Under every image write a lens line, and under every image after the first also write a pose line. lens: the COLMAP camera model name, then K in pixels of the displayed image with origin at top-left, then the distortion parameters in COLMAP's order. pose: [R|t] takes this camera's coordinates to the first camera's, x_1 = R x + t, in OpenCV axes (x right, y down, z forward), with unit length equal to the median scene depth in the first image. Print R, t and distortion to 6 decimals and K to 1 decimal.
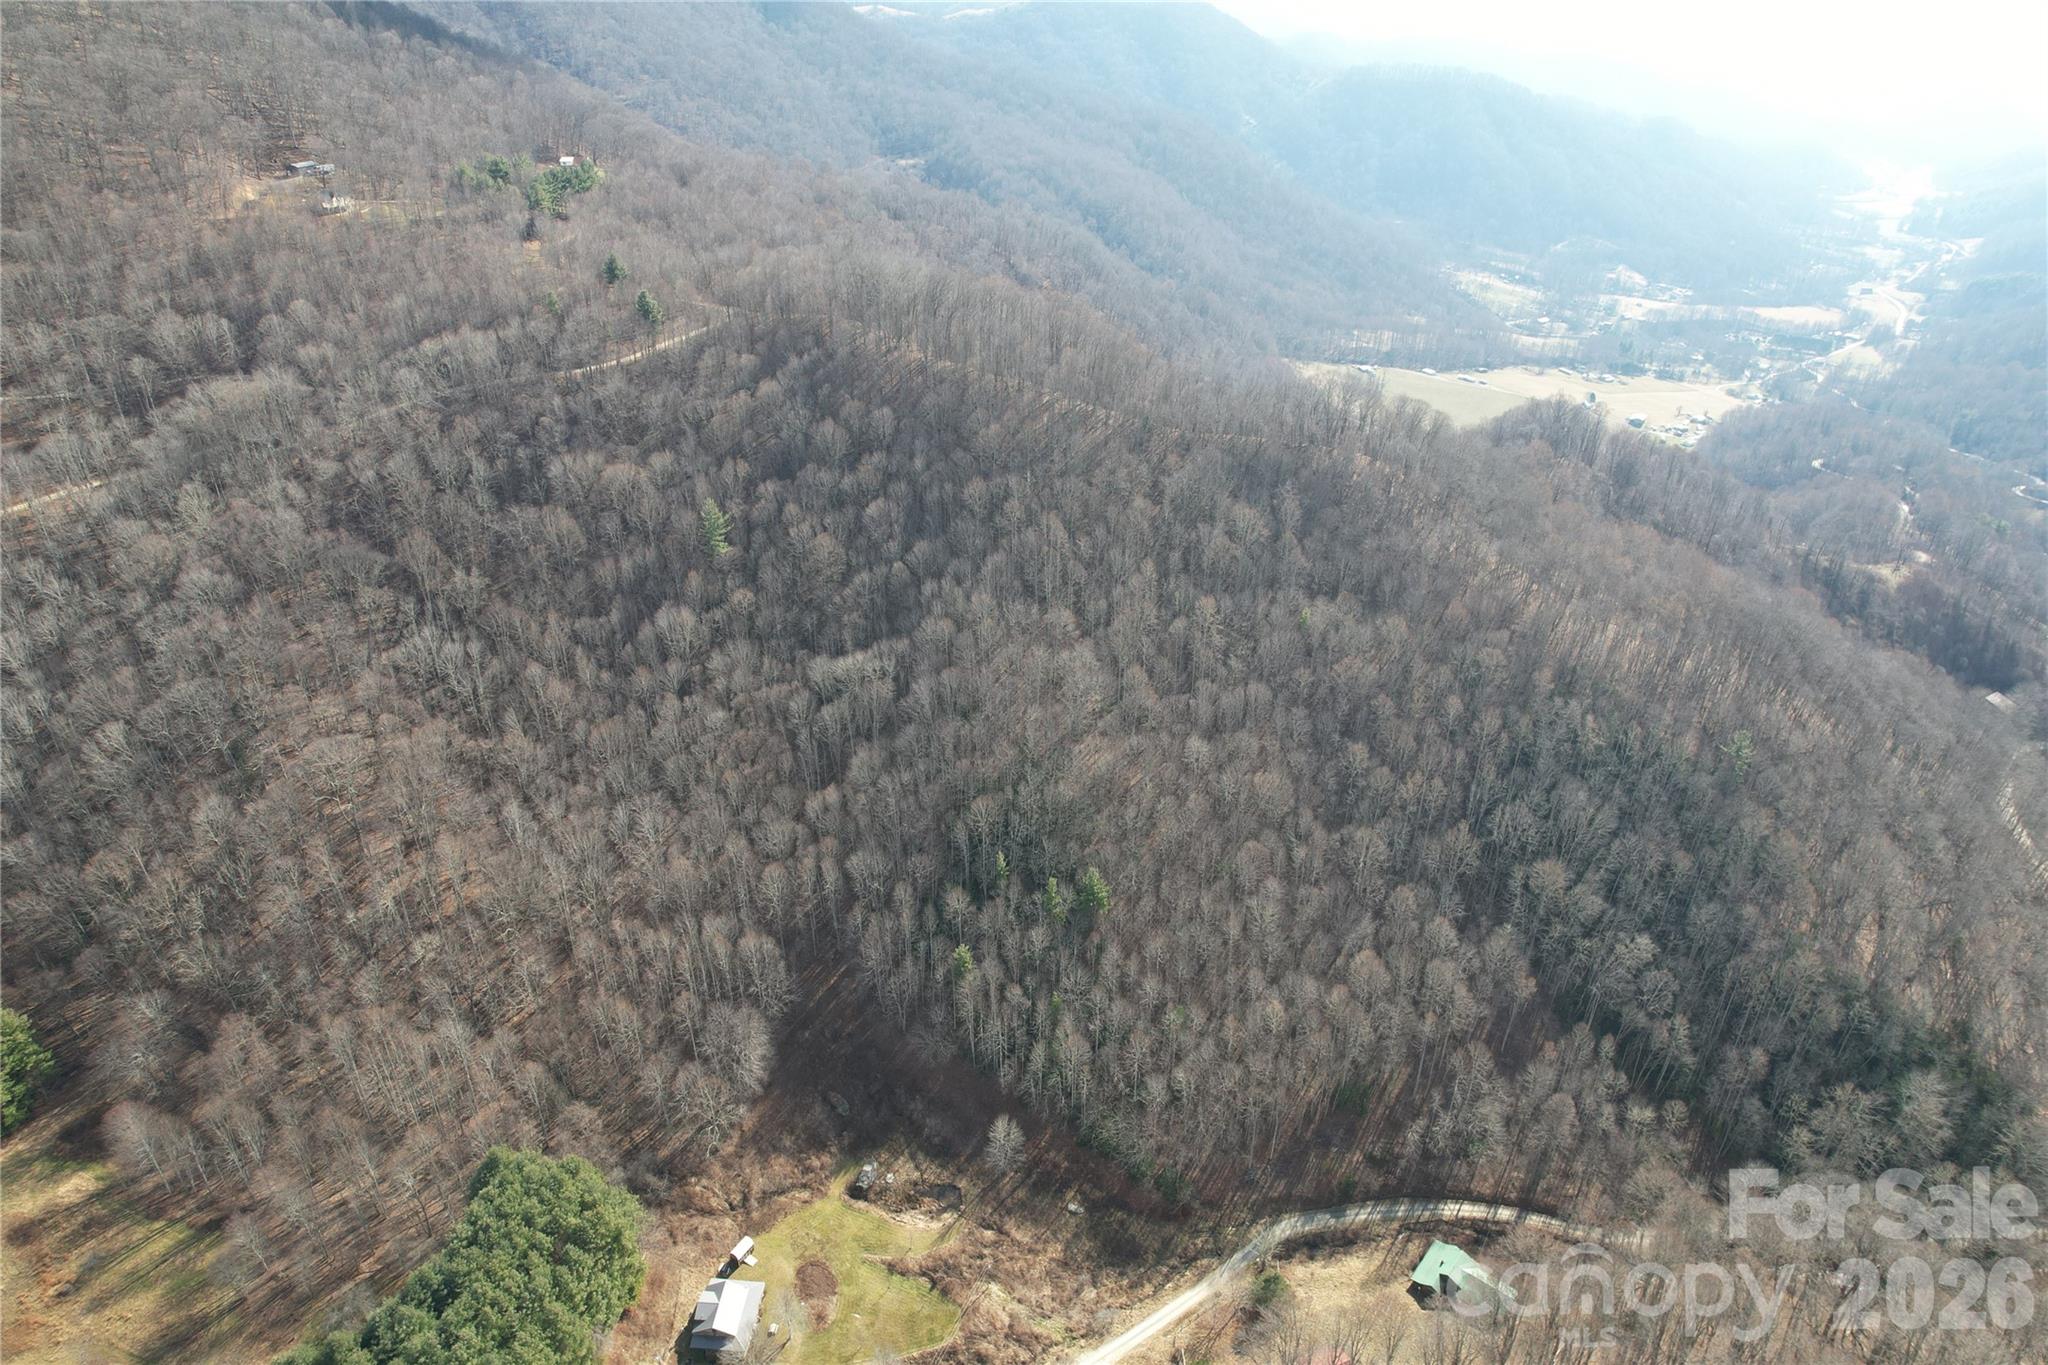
lens RADIAL K [[1299.9, 0, 1029.6], [0, 1299.9, 683.1], [0, 0, 1]] dist [-0.043305, 0.026947]
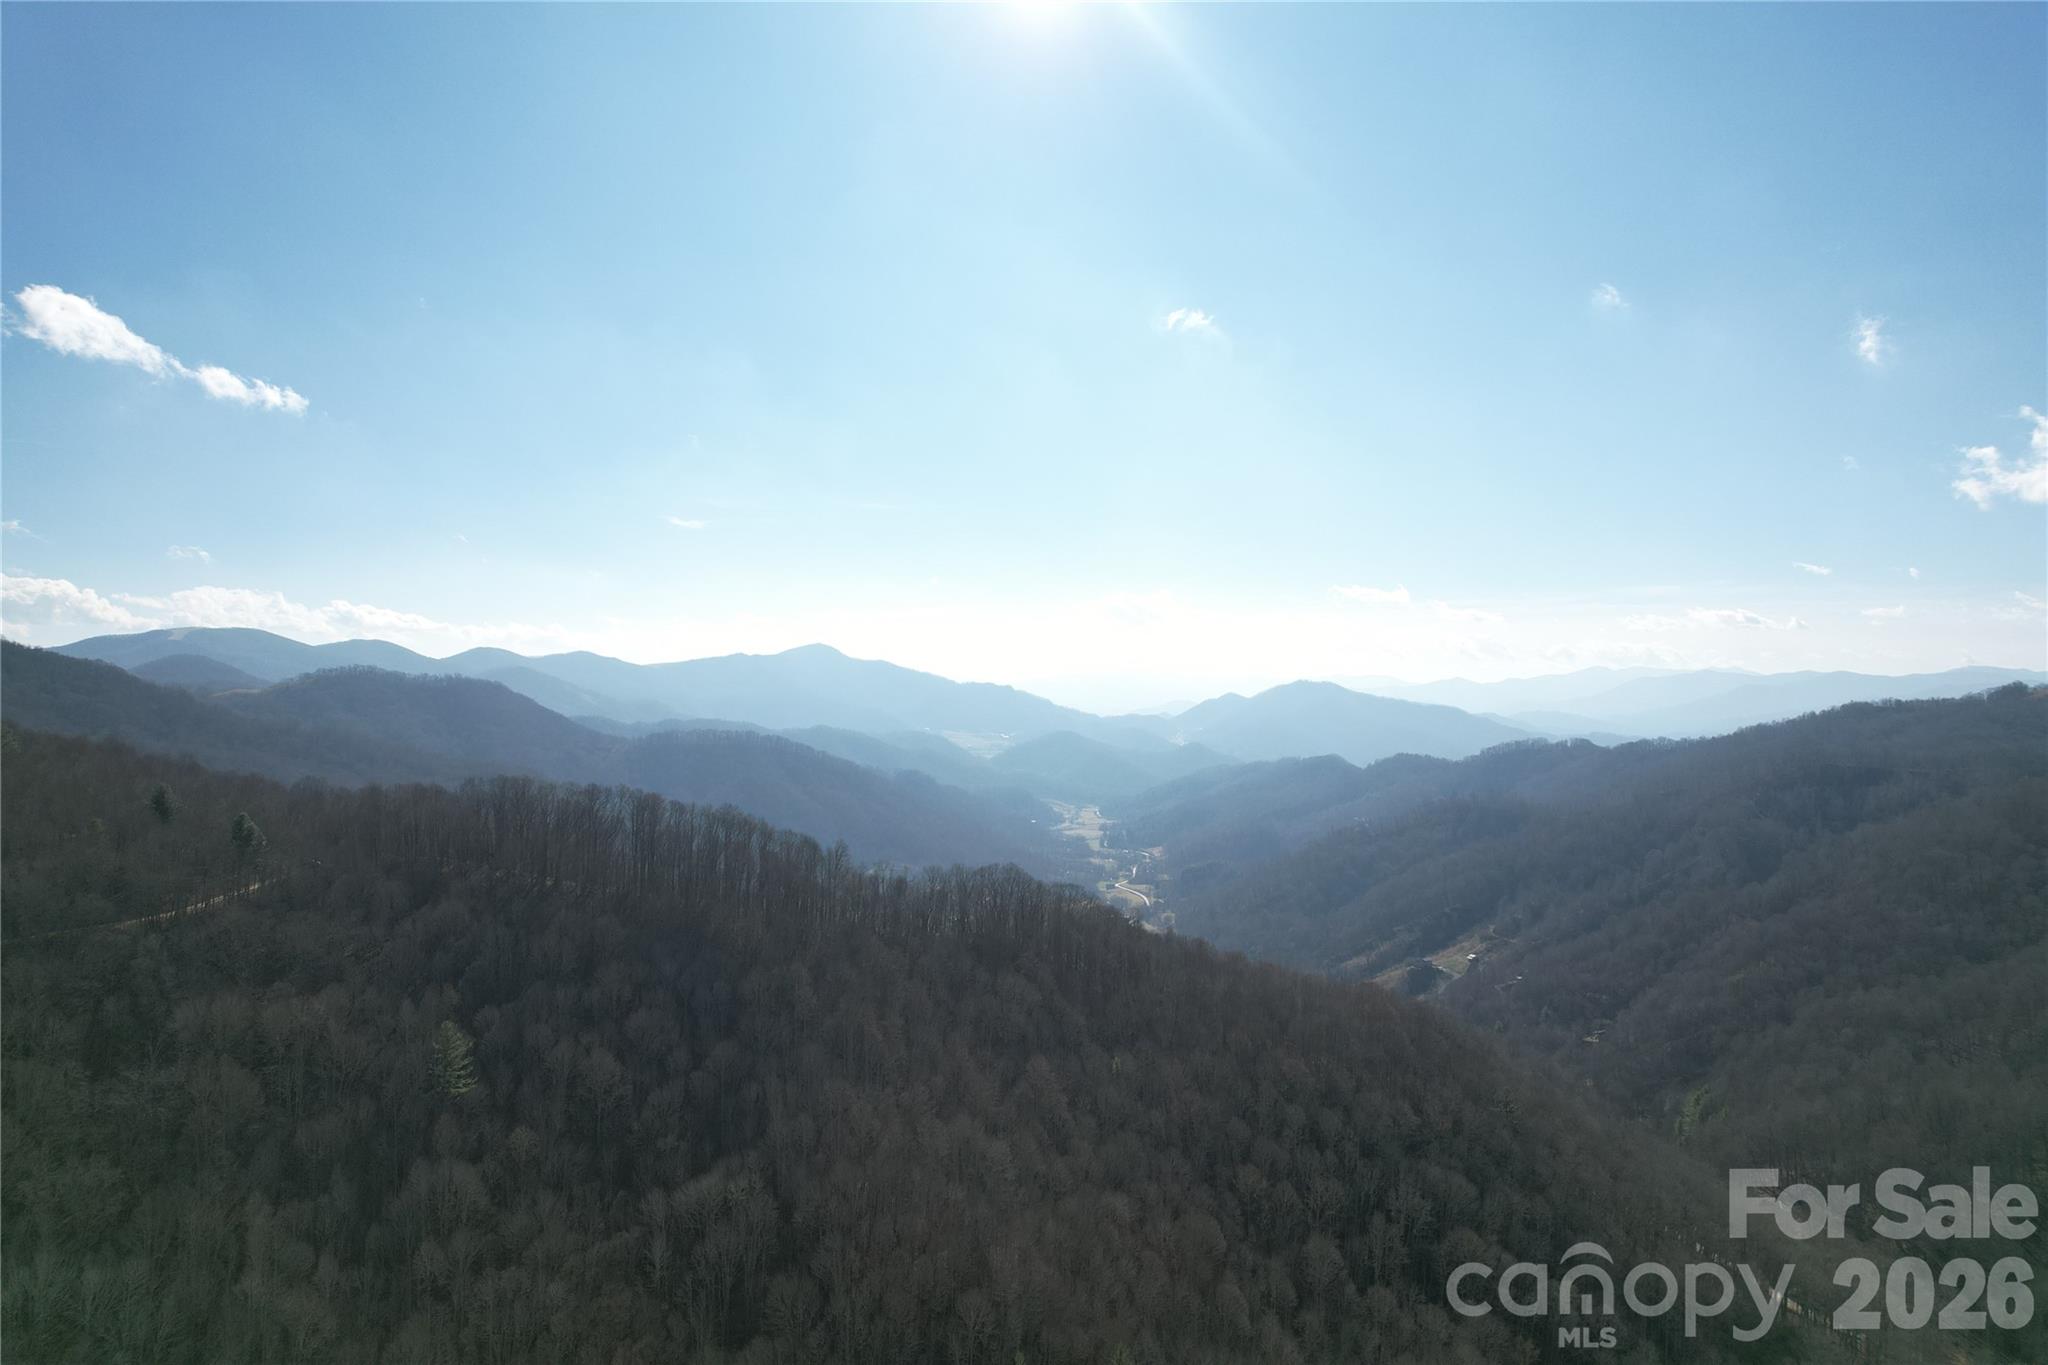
lens RADIAL K [[1299.9, 0, 1029.6], [0, 1299.9, 689.7], [0, 0, 1]] dist [-0.043305, 0.026947]
pose [[0.847578, 0.000976, 0.530669, -0.091474], [0.255506, 0.875706, -0.409702, 0.021300], [-0.465110, 0.482844, 0.741980, 0.048345]]
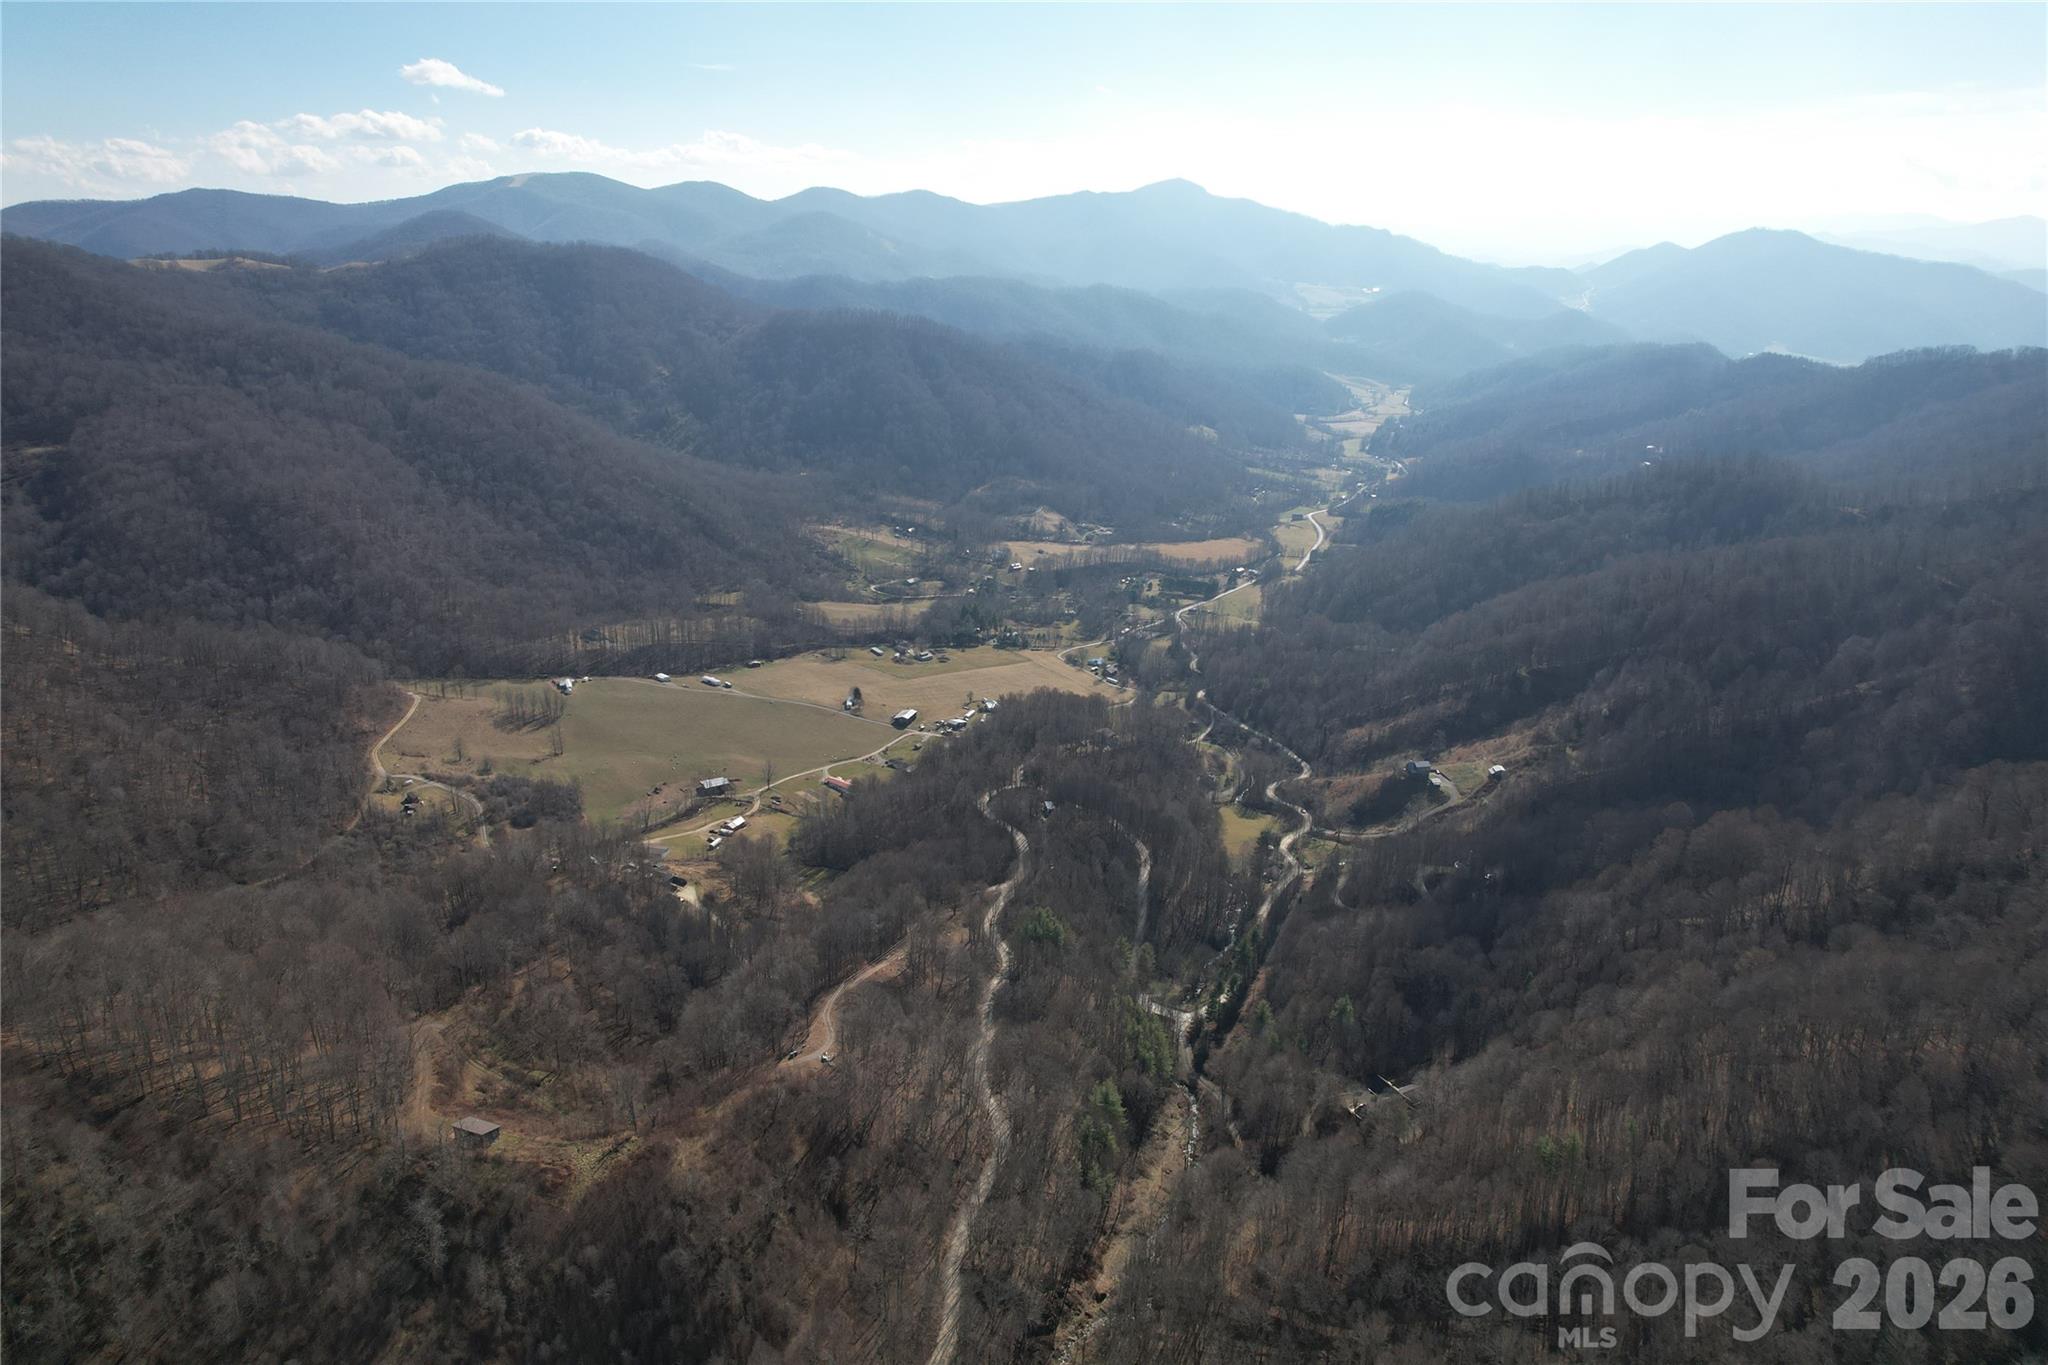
lens RADIAL K [[1299.9, 0, 1031.5], [0, 1299.9, 681.2], [0, 0, 1]] dist [-0.043305, 0.026947]
pose [[0.970829, -0.076721, 0.227169, 0.309729], [0.112388, 0.982508, -0.148485, -0.079776], [-0.211803, 0.169684, 0.962469, 0.142464]]
